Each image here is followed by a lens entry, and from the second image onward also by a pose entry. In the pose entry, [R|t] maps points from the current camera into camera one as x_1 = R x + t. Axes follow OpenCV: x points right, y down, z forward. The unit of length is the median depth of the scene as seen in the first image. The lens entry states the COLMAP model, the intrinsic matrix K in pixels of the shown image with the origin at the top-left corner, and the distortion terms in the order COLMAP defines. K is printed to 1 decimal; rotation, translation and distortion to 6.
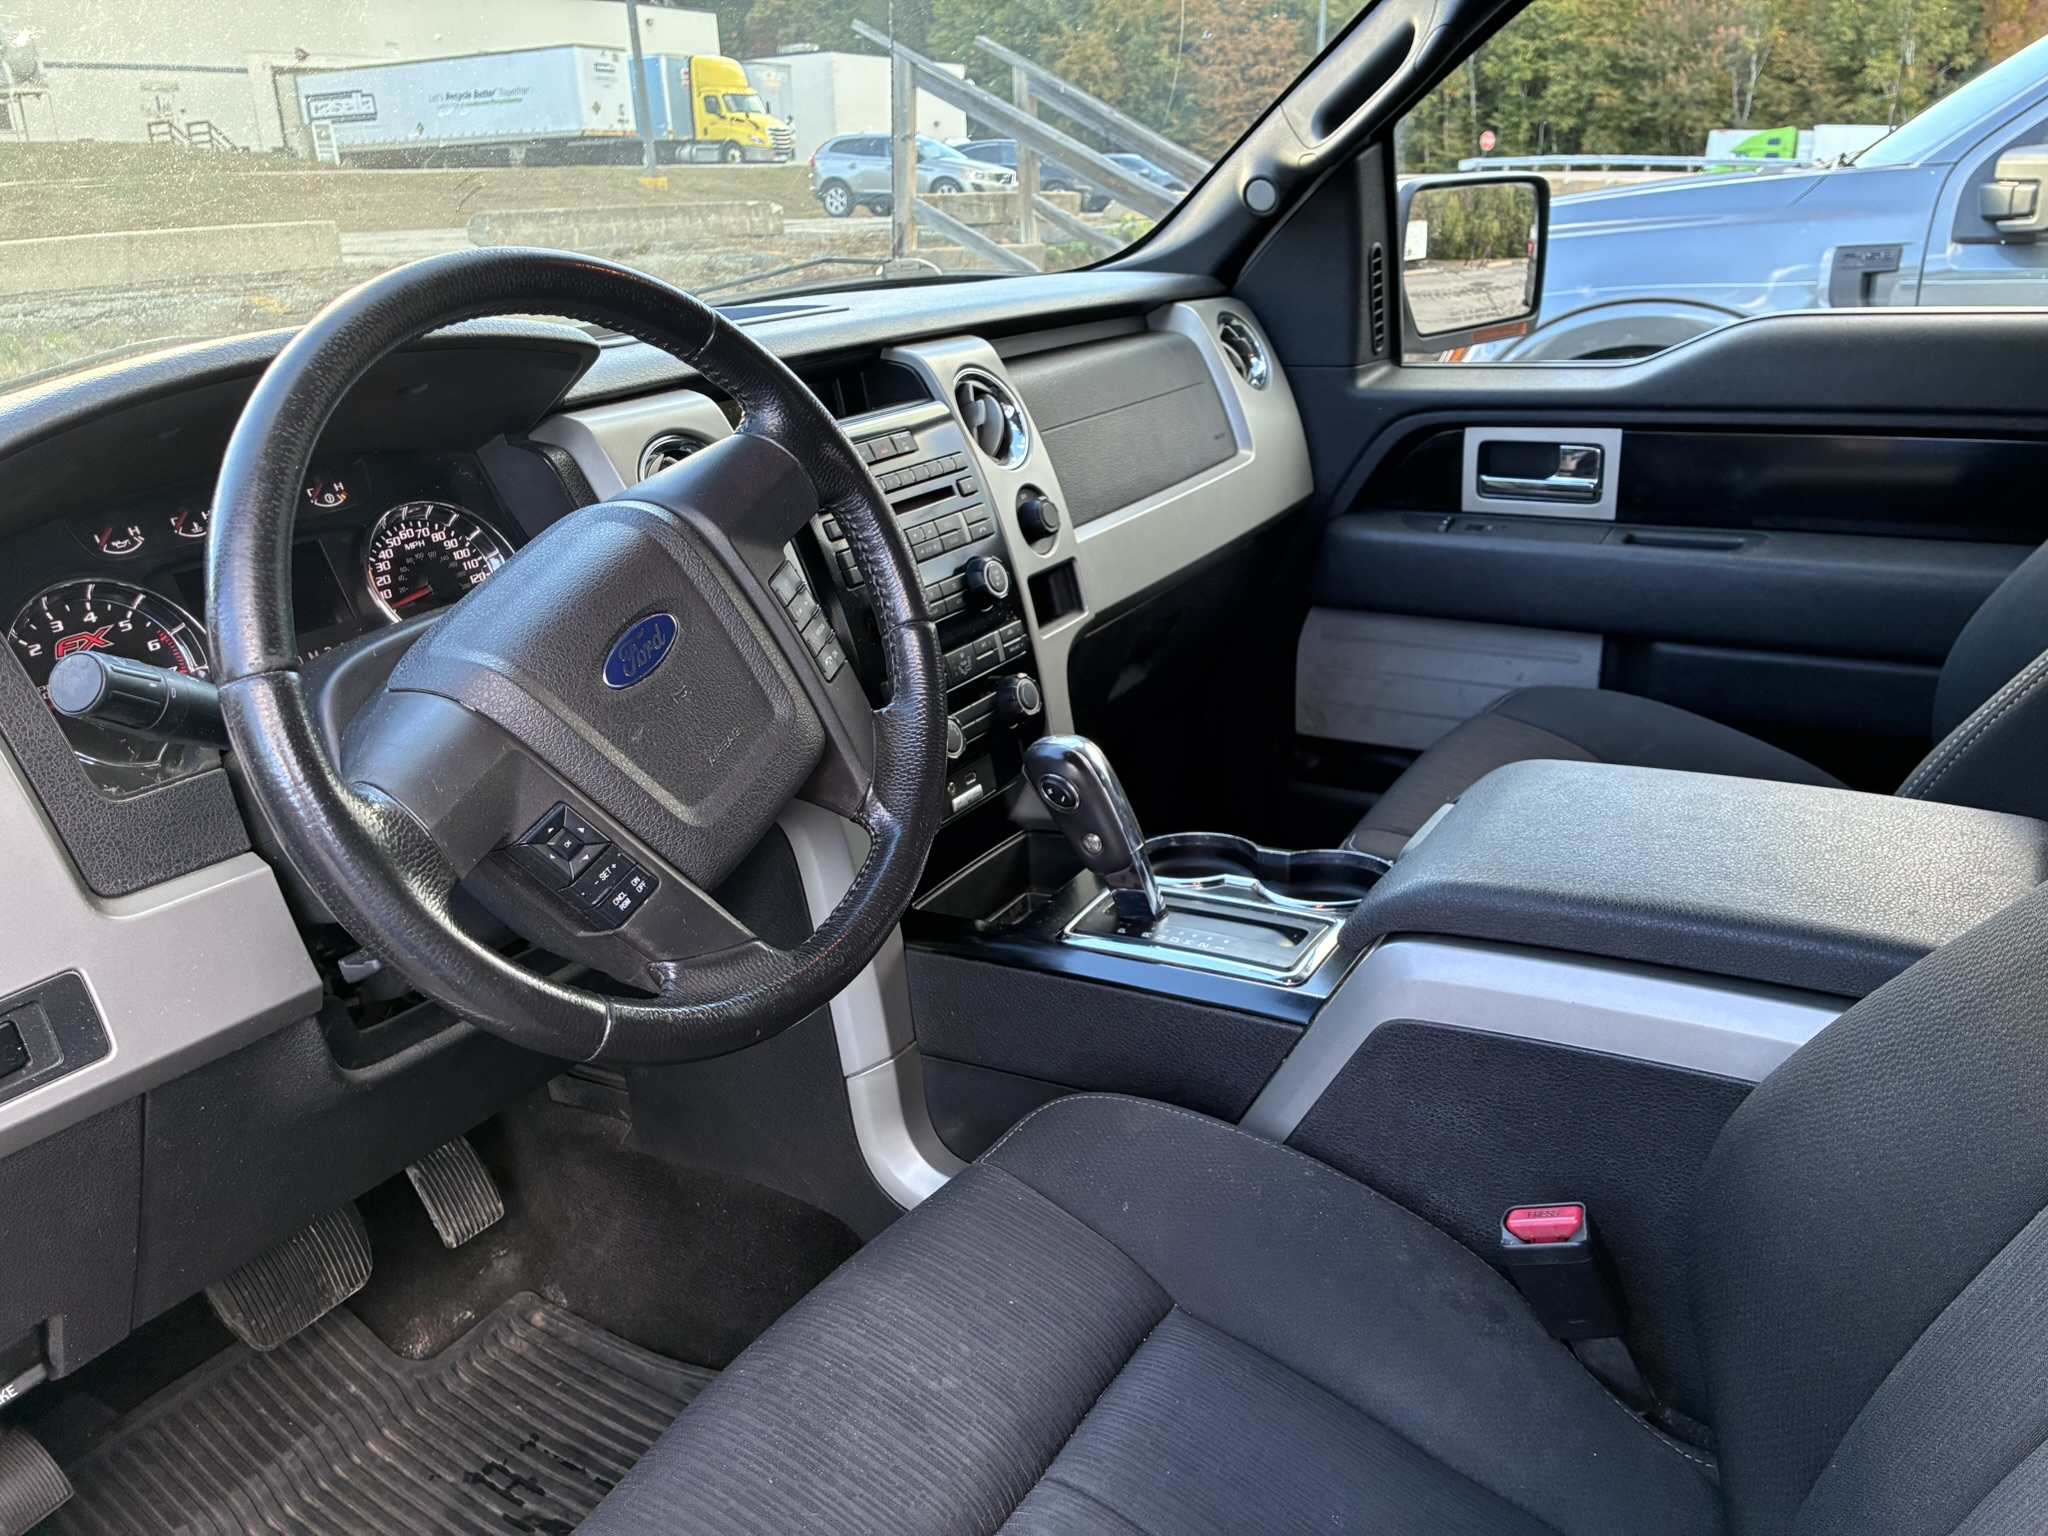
lens RADIAL K [[1557.3, 0, 1024.0], [0, 1557.3, 768.0], [0, 0, 1]] dist [0.062270, -0.095916]
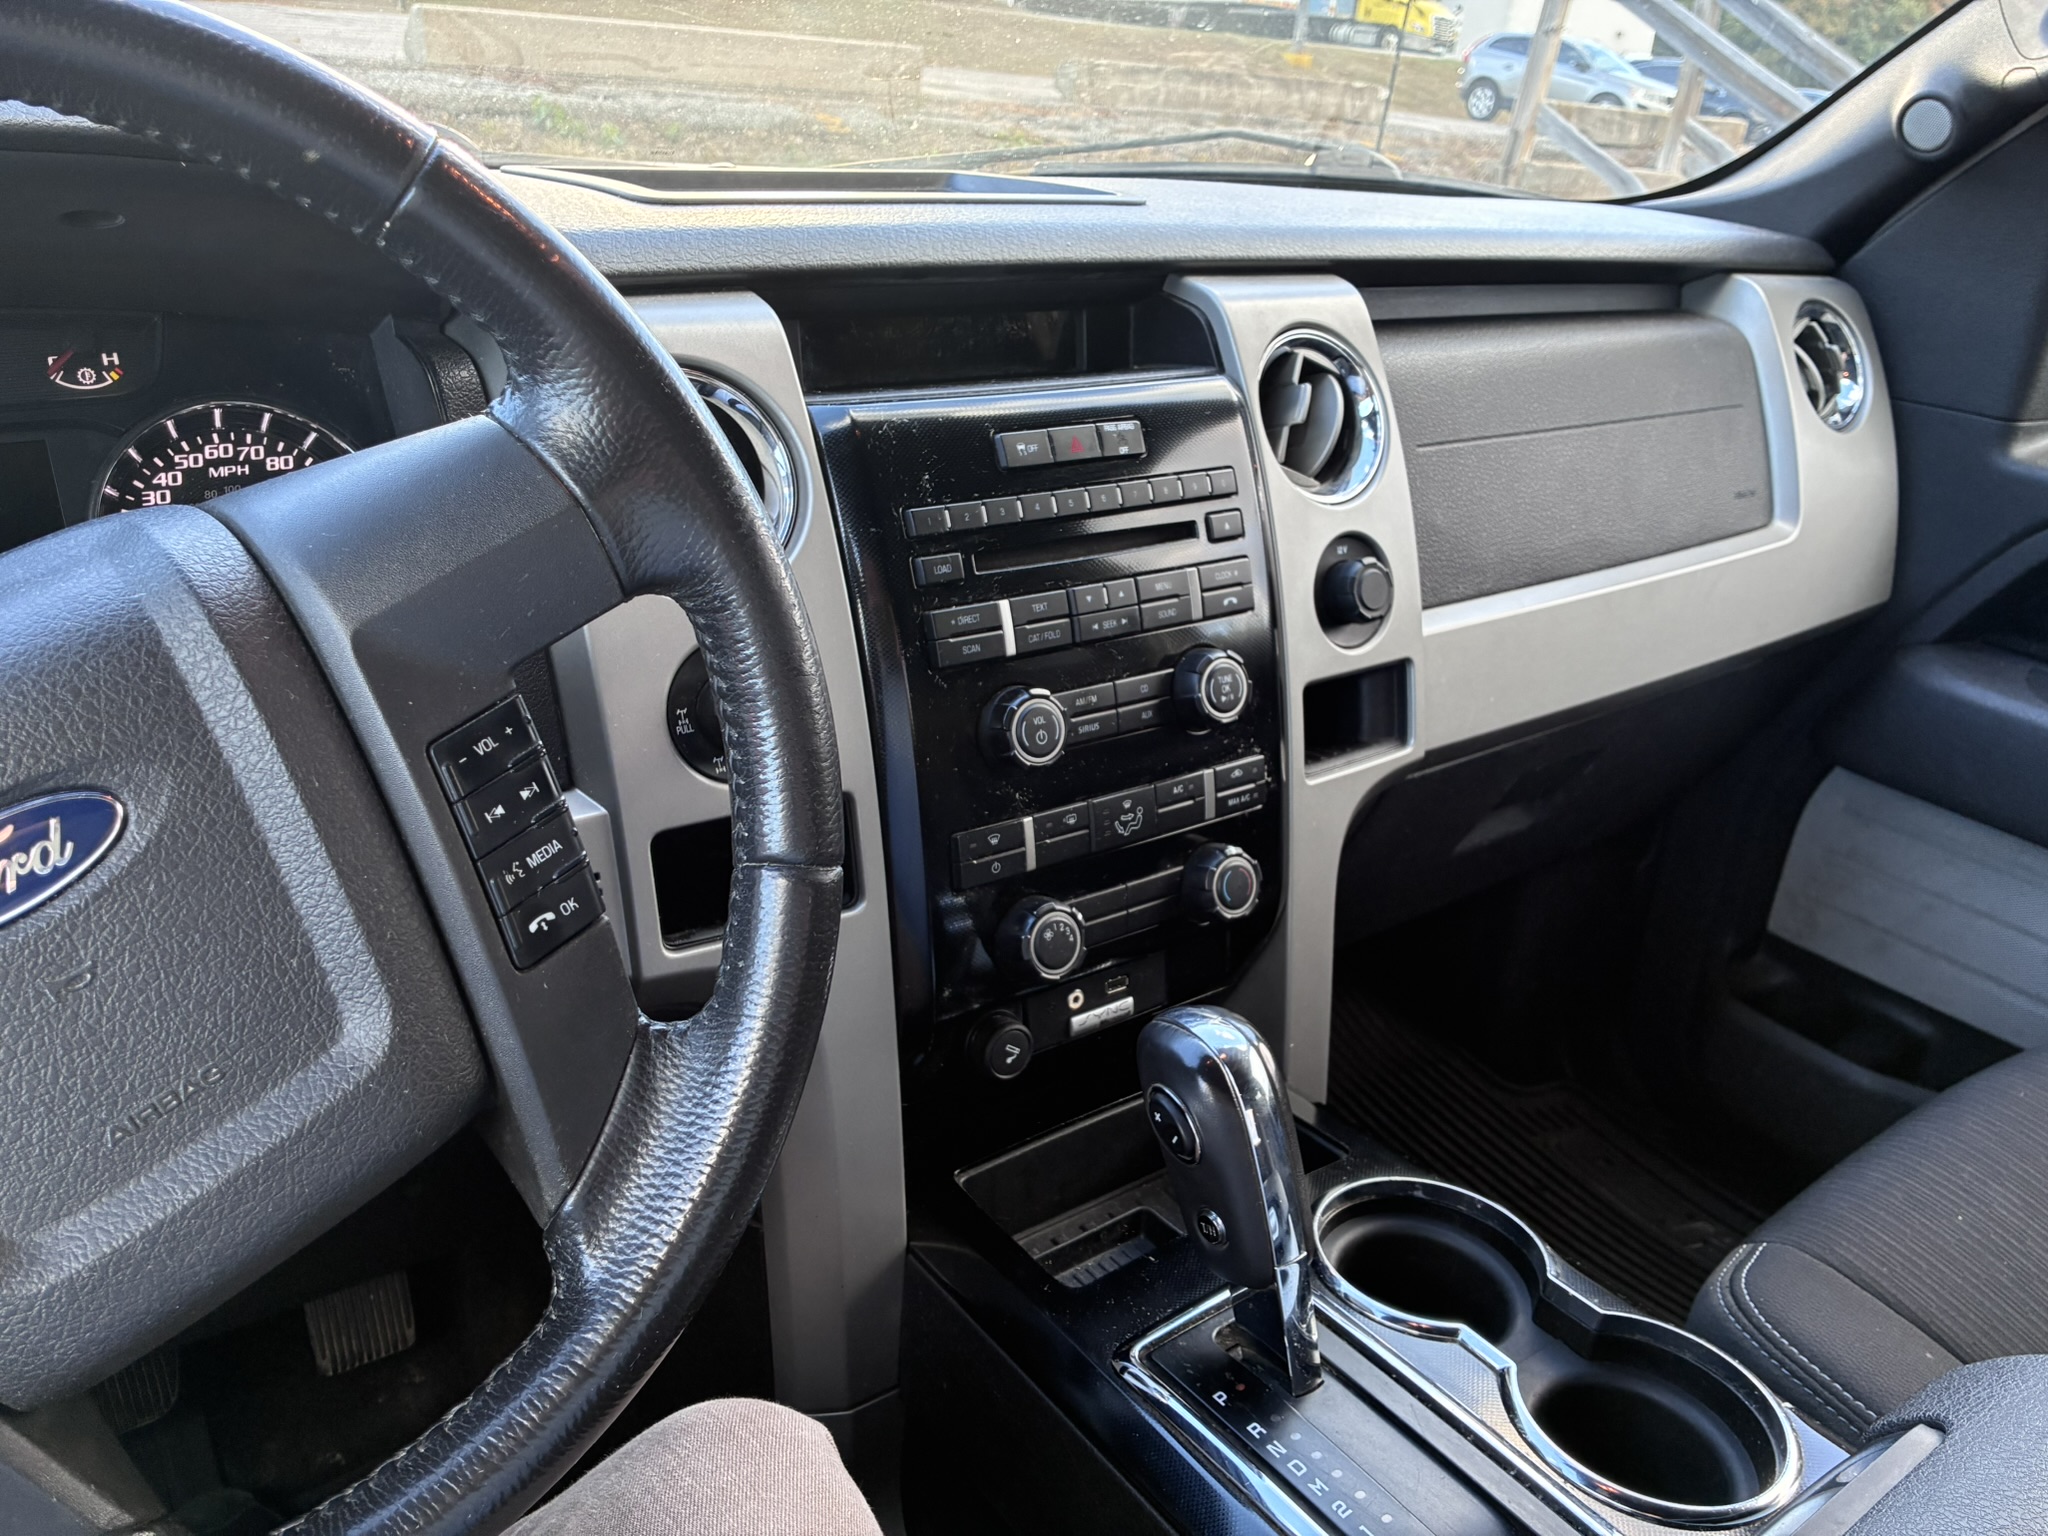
lens RADIAL K [[1557.3, 0, 1024.0], [0, 1557.3, 768.0], [0, 0, 1]] dist [0.062270, -0.095916]
pose [[0.922118, 0.254725, -0.291228, 0.081957], [-0.236007, 0.966765, 0.098320, -0.116579], [0.306593, -0.021931, 0.951588, 0.355367]]
